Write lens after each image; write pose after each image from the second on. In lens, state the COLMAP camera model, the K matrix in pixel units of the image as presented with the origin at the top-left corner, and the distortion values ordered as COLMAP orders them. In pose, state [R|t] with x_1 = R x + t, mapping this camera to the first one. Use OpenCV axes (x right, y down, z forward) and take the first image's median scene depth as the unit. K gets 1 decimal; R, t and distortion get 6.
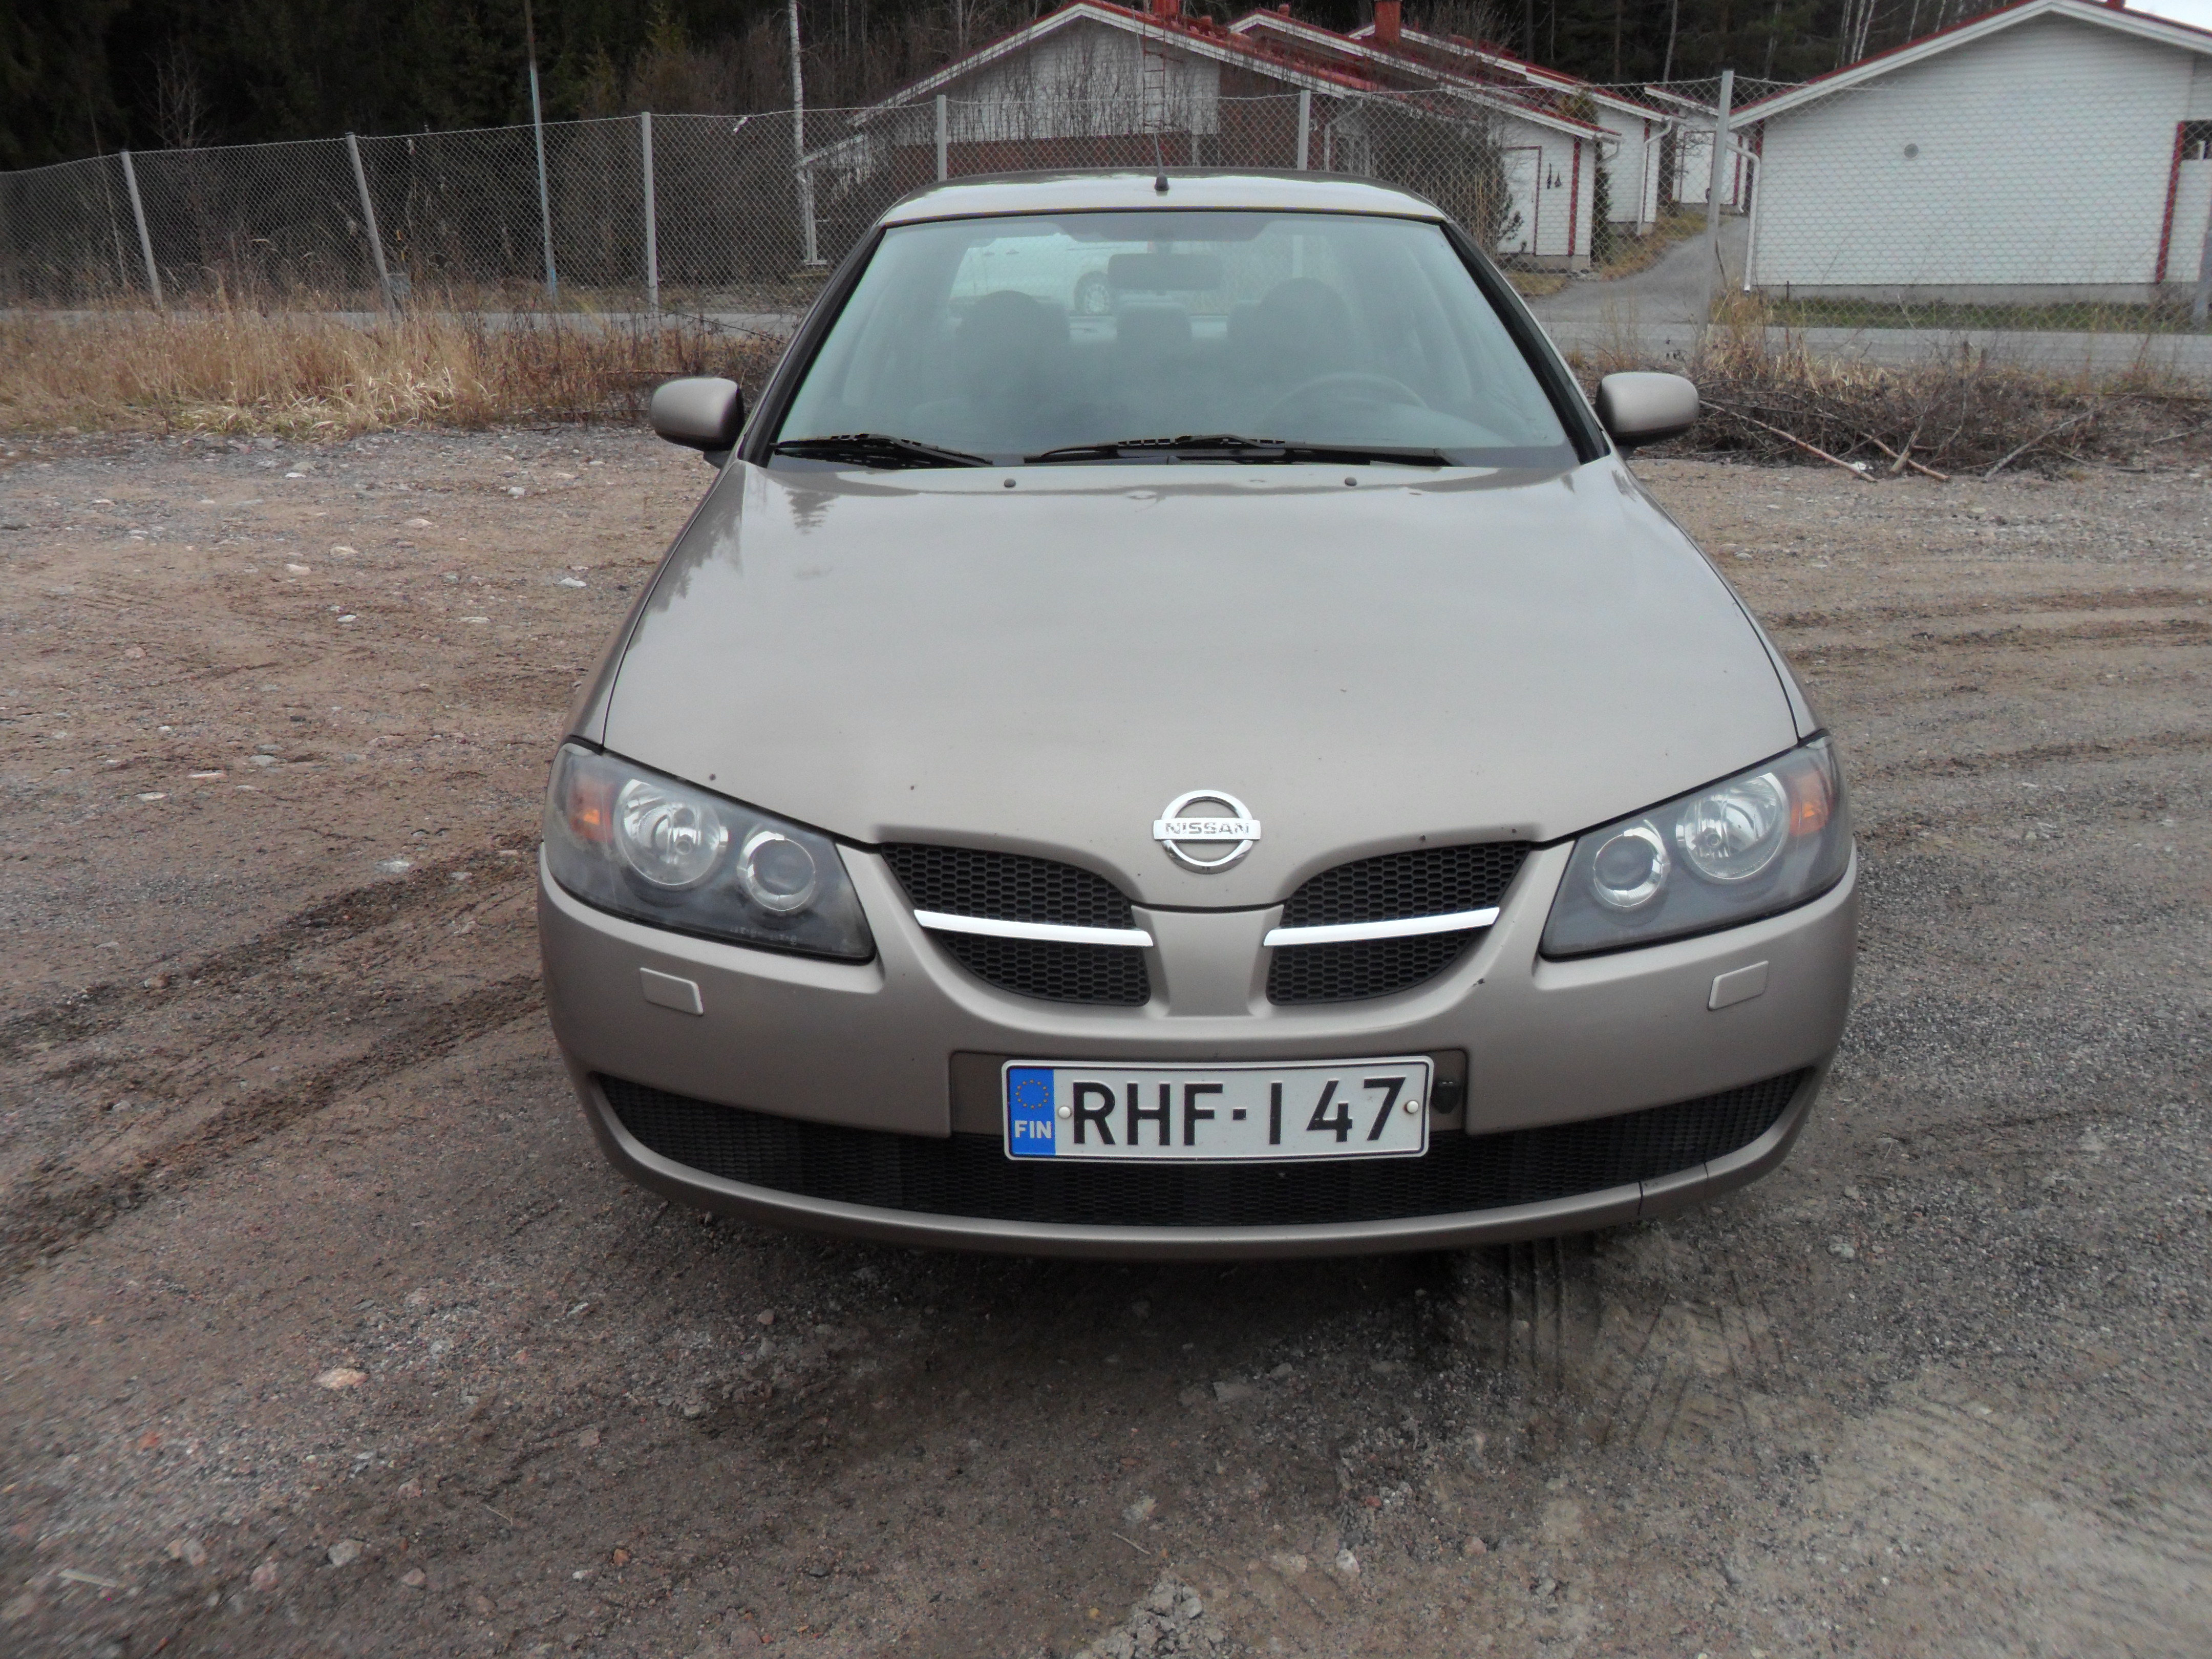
lens RADIAL K [[1802.3, 0, 1098.3], [0, 1802.3, 763.8], [0, 0, 1]] dist [-0.036228, 0.044634]
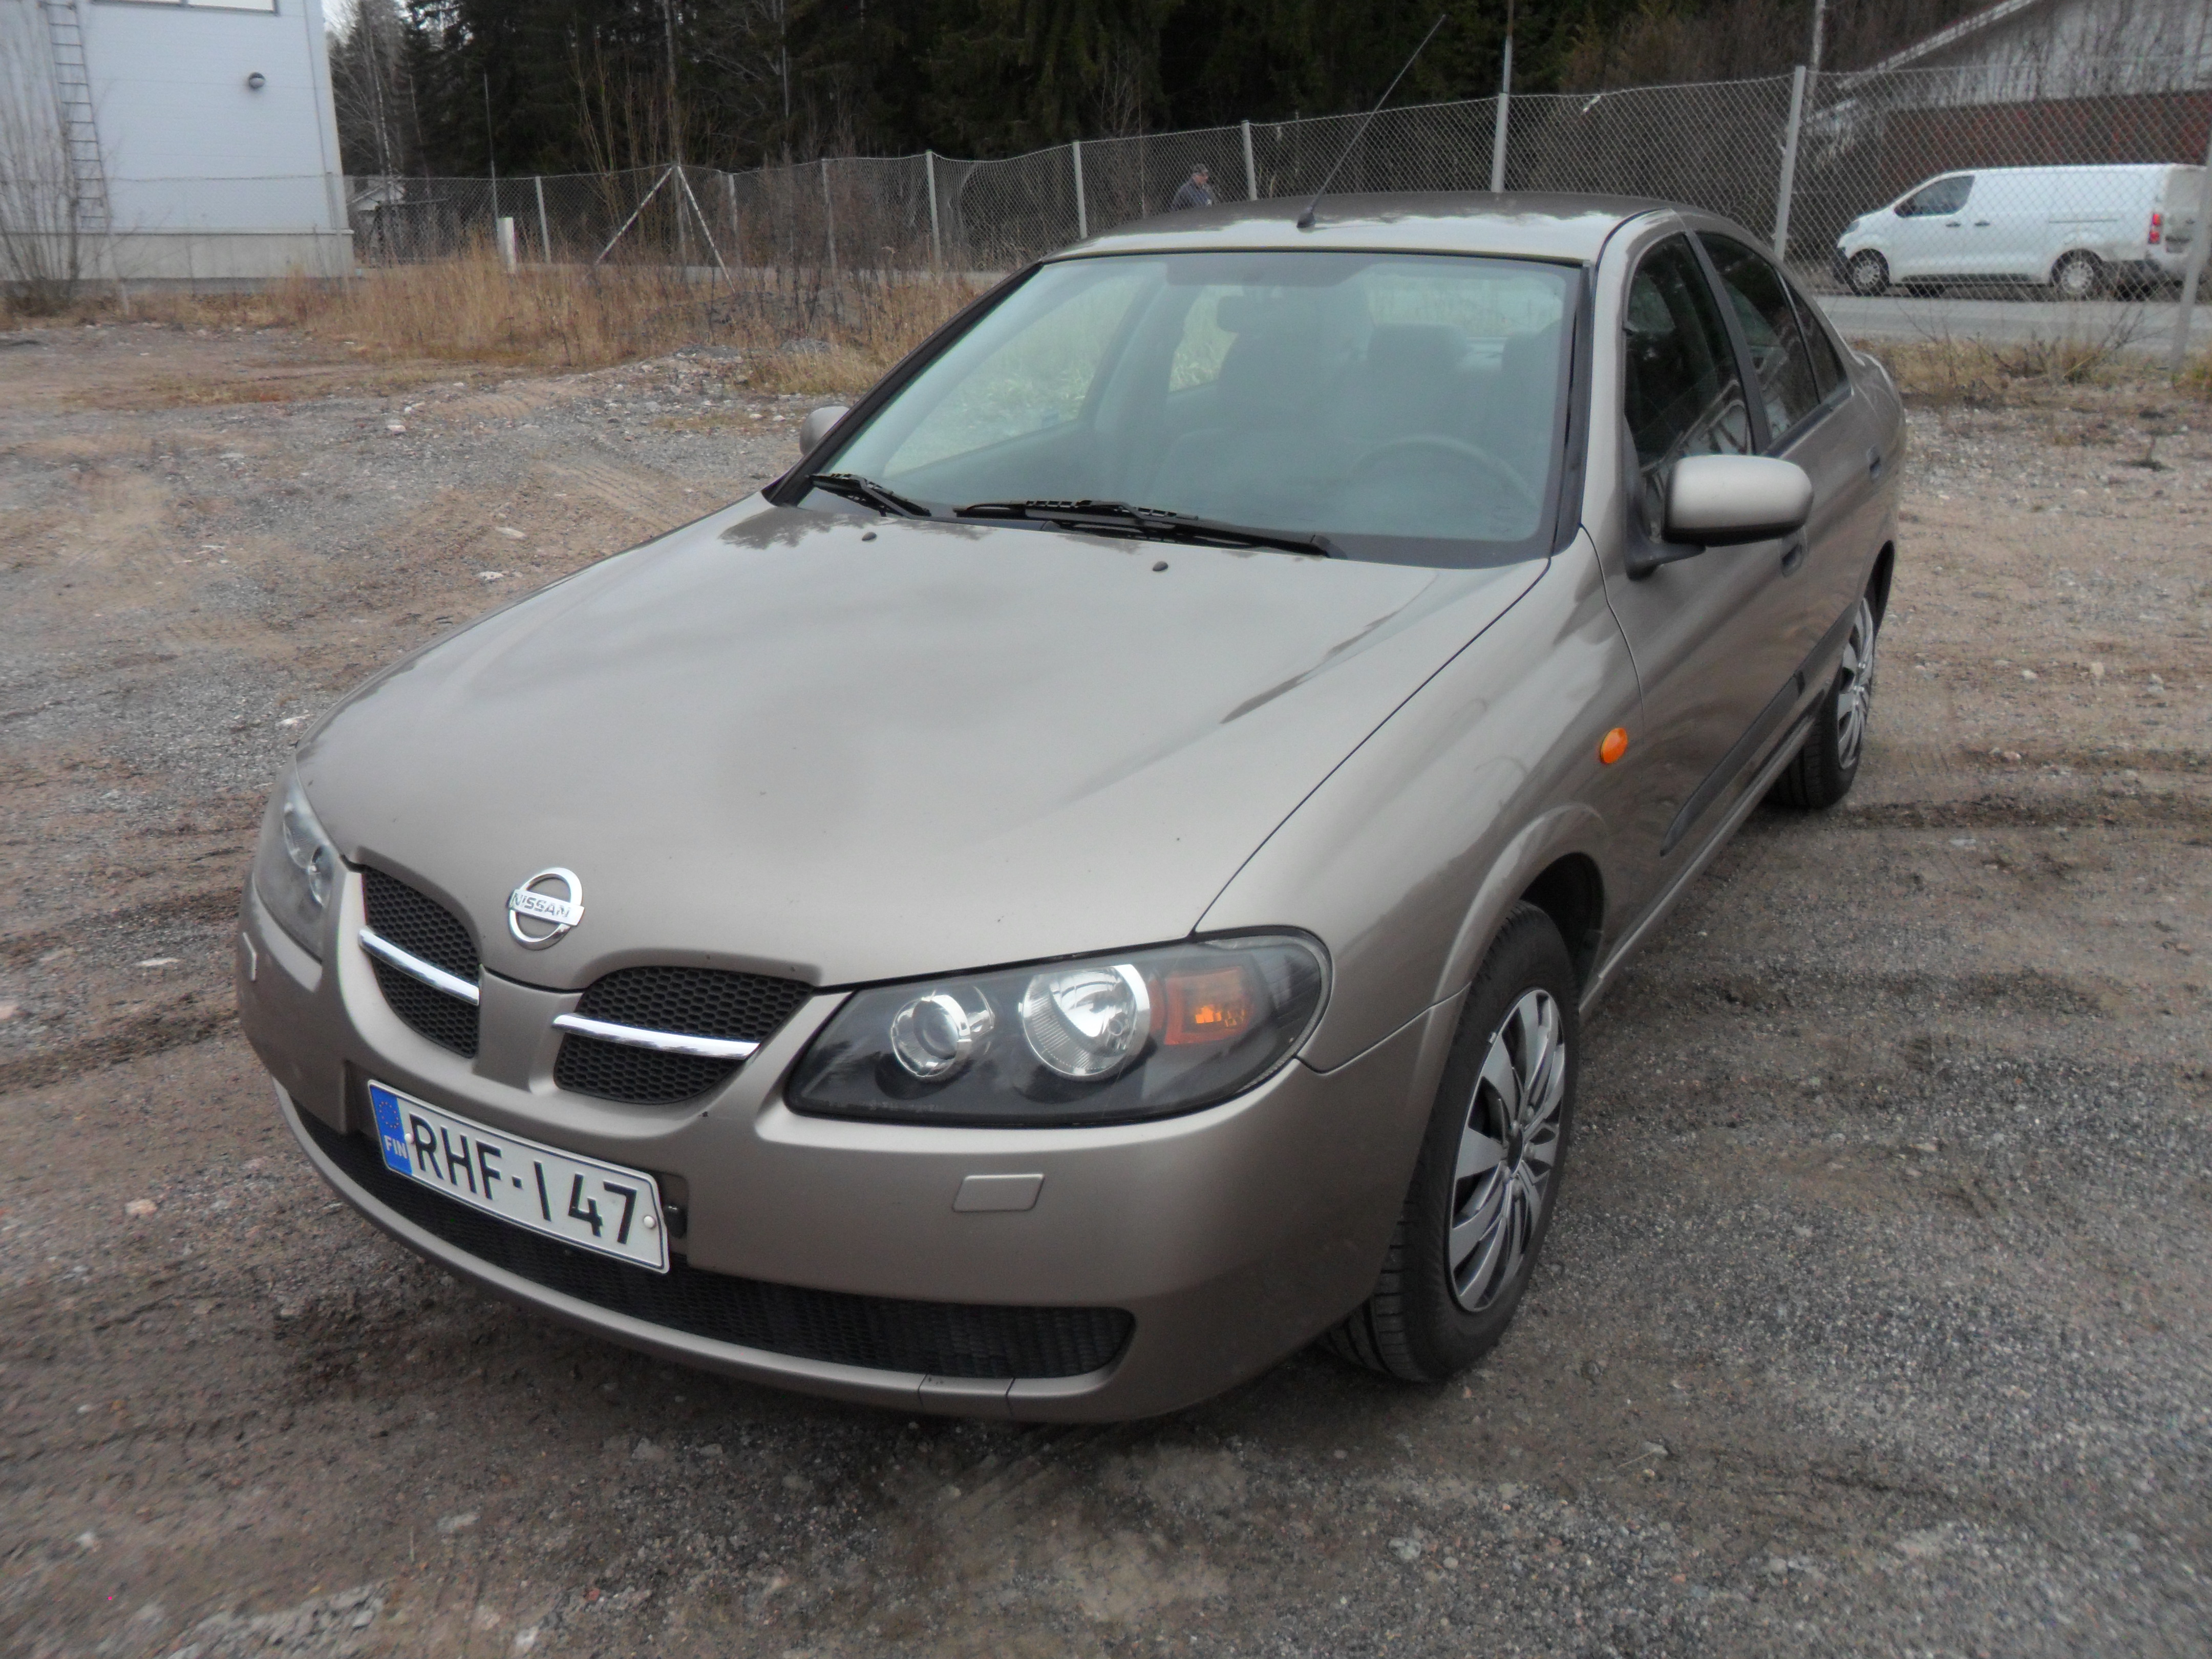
lens RADIAL K [[1802.3, 0, 1098.3], [0, 1802.3, 763.8], [0, 0, 1]] dist [-0.036228, 0.044634]
pose [[0.860866, 0.147035, -0.487125, 0.806235], [-0.139052, 0.988879, 0.052748, -0.140077], [0.489463, 0.022327, 0.871738, 0.248240]]
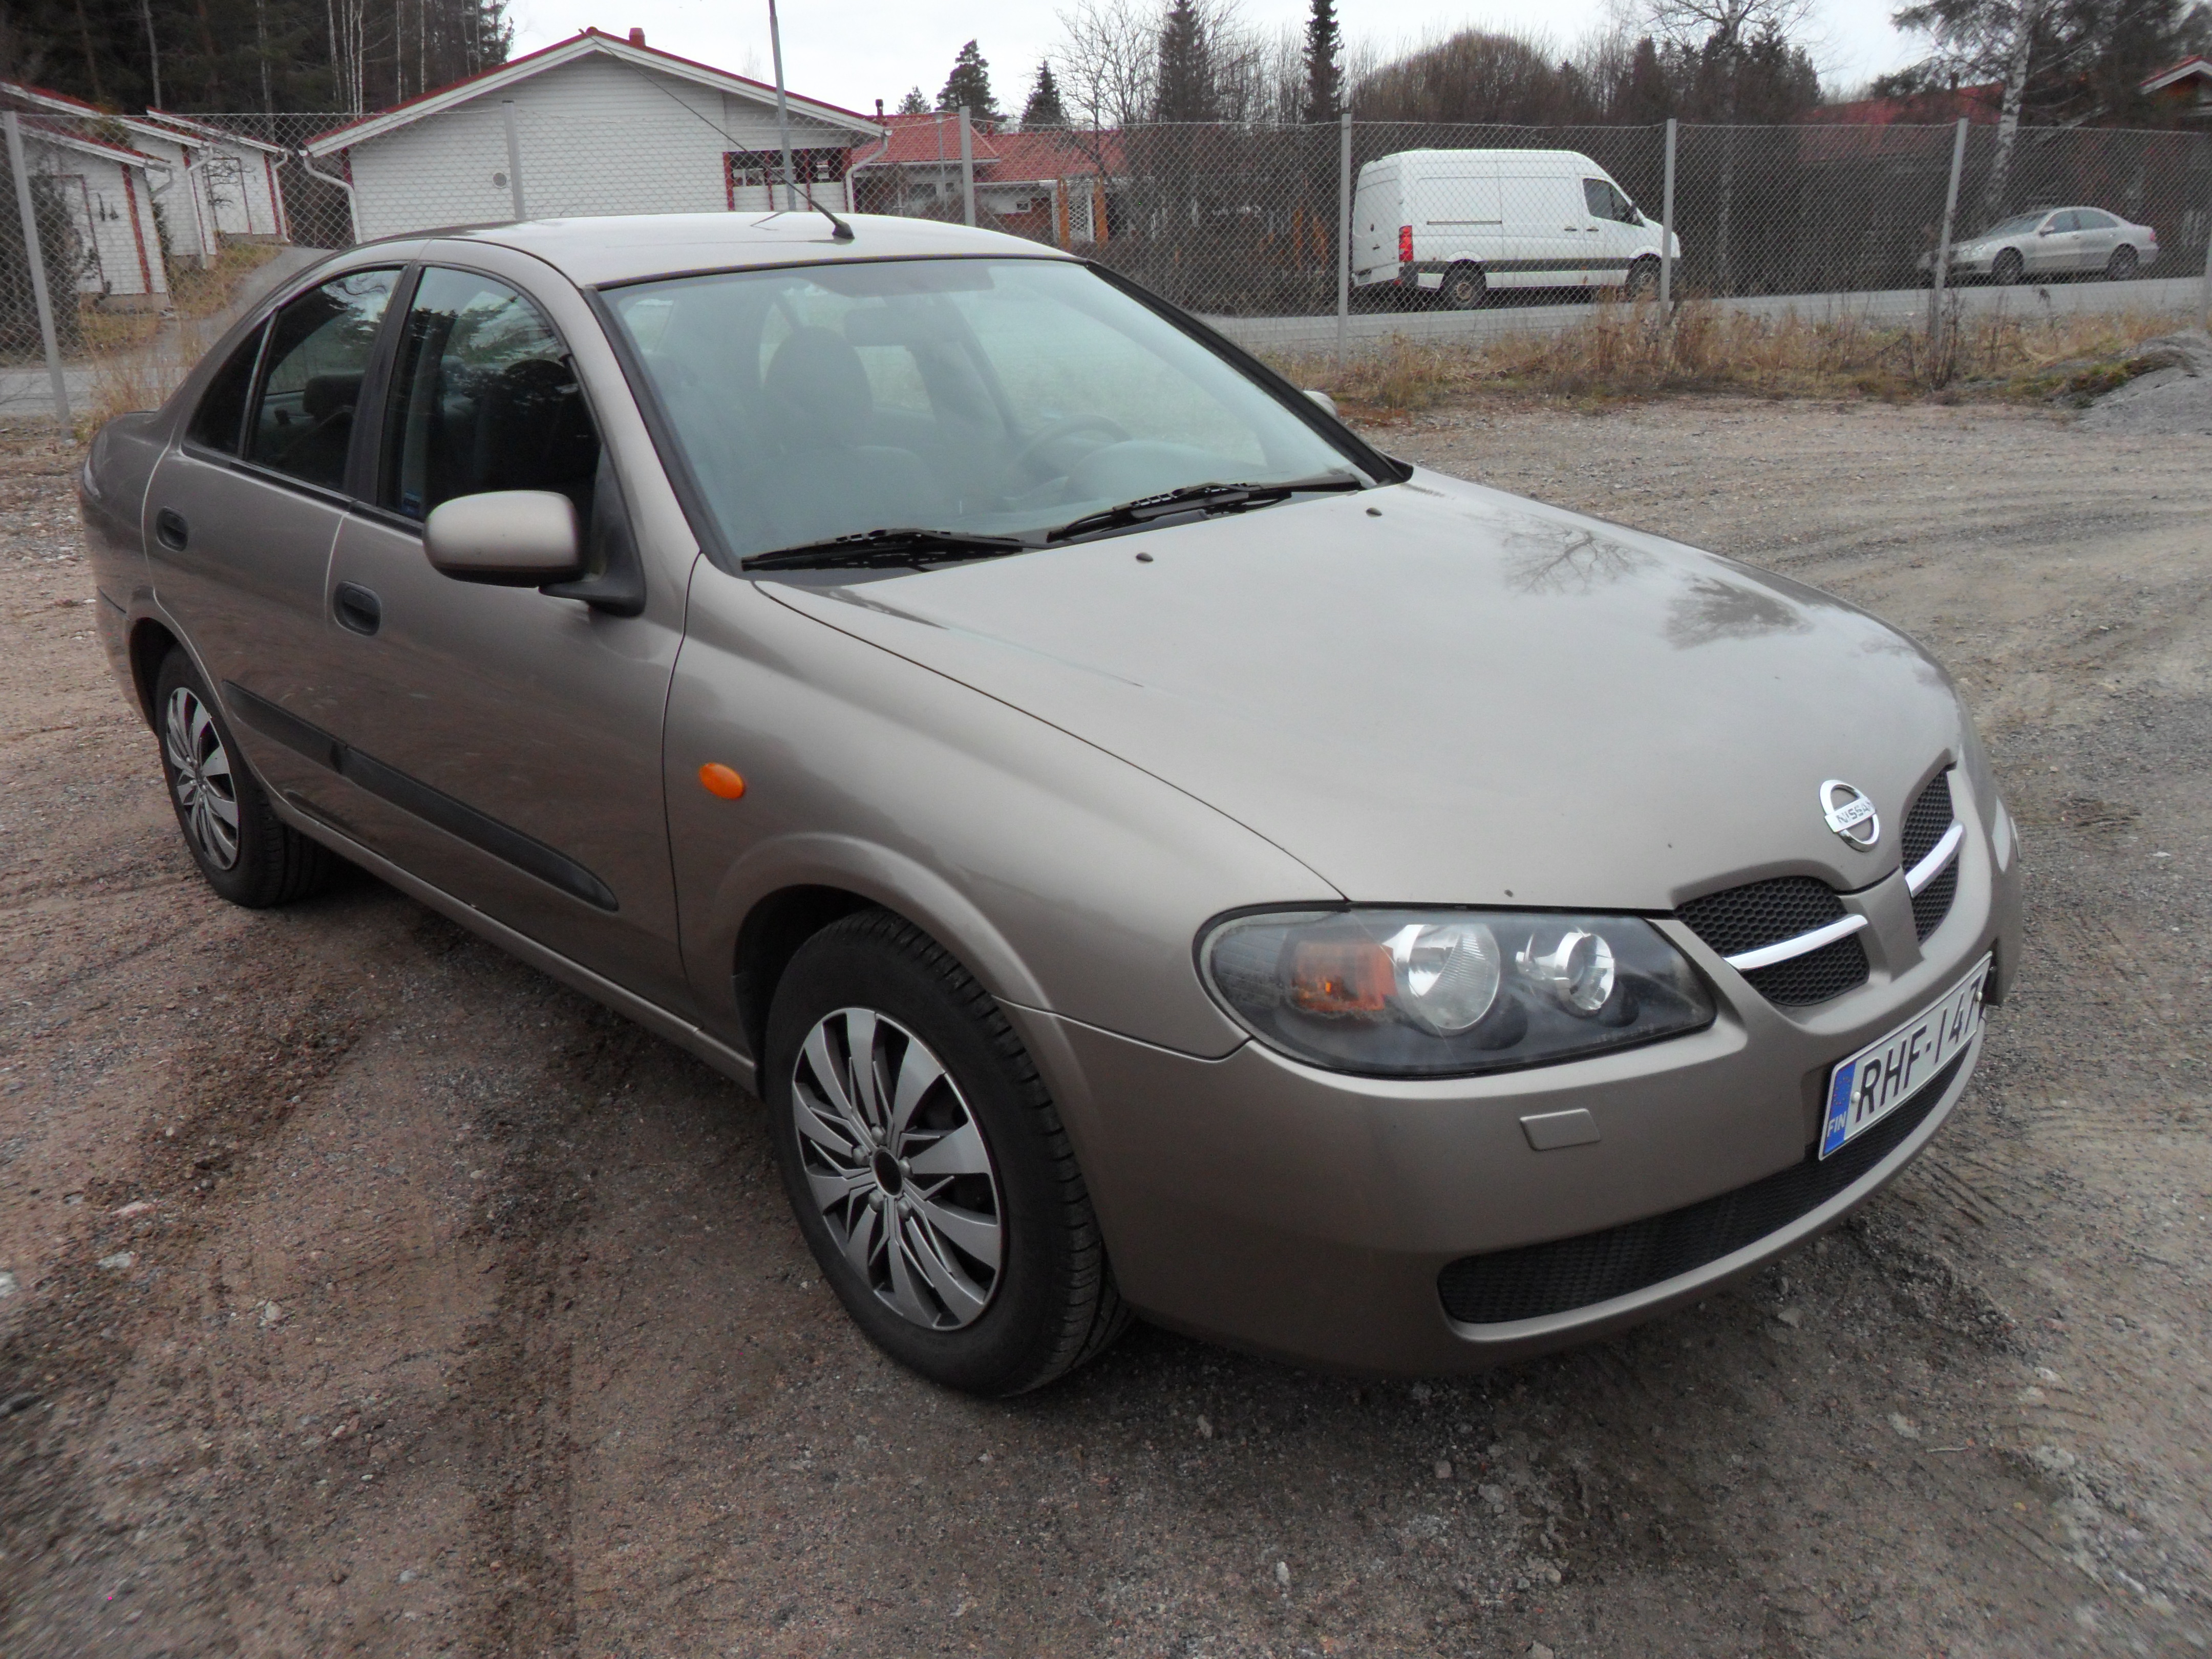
lens RADIAL K [[1802.3, 0, 1098.3], [0, 1802.3, 763.8], [0, 0, 1]] dist [-0.036228, 0.044634]
pose [[0.723199, -0.213456, 0.656825, -0.975864], [0.222282, 0.972375, 0.071260, -0.172293], [-0.653891, 0.094465, 0.750668, 0.455518]]
